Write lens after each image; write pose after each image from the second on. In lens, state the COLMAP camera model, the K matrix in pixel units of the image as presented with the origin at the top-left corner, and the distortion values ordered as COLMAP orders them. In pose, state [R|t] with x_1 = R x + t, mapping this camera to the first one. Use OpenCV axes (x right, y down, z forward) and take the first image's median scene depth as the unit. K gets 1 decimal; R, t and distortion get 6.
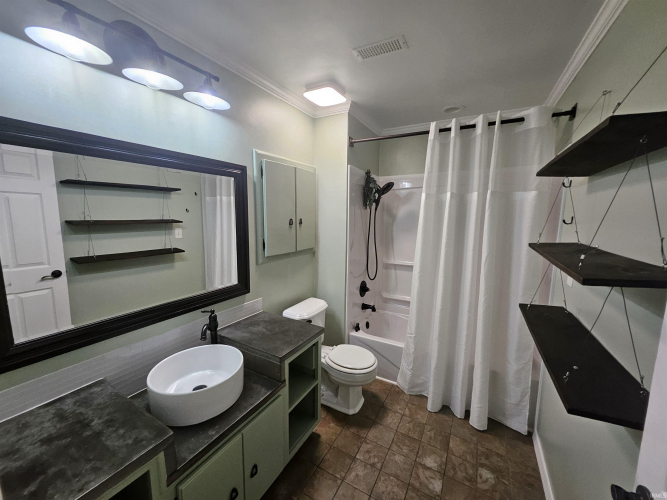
lens RADIAL K [[262.9, 0, 333.5], [0, 262.9, 248.5], [0, 0, 1]] dist [0.003050, 0.000652]
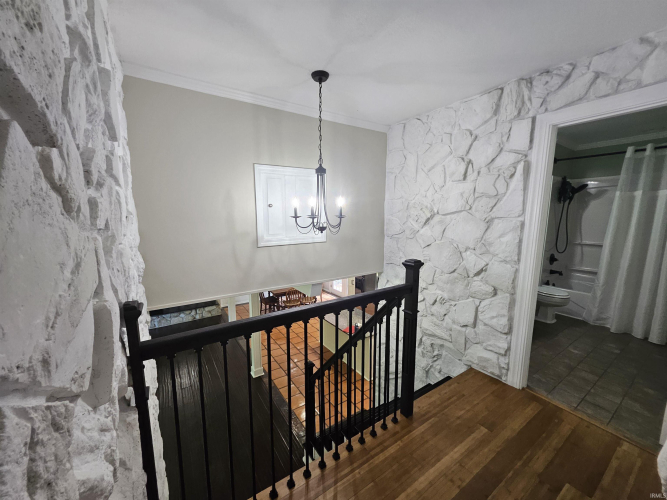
lens RADIAL K [[262.9, 0, 329.6], [0, 262.9, 251.9], [0, 0, 1]] dist [0.003050, 0.000652]
pose [[0.890542, 0.061497, -0.450726, -0.342578], [-0.057769, 0.998087, 0.022040, 0.160406], [0.451219, 0.006410, 0.892390, -0.882388]]
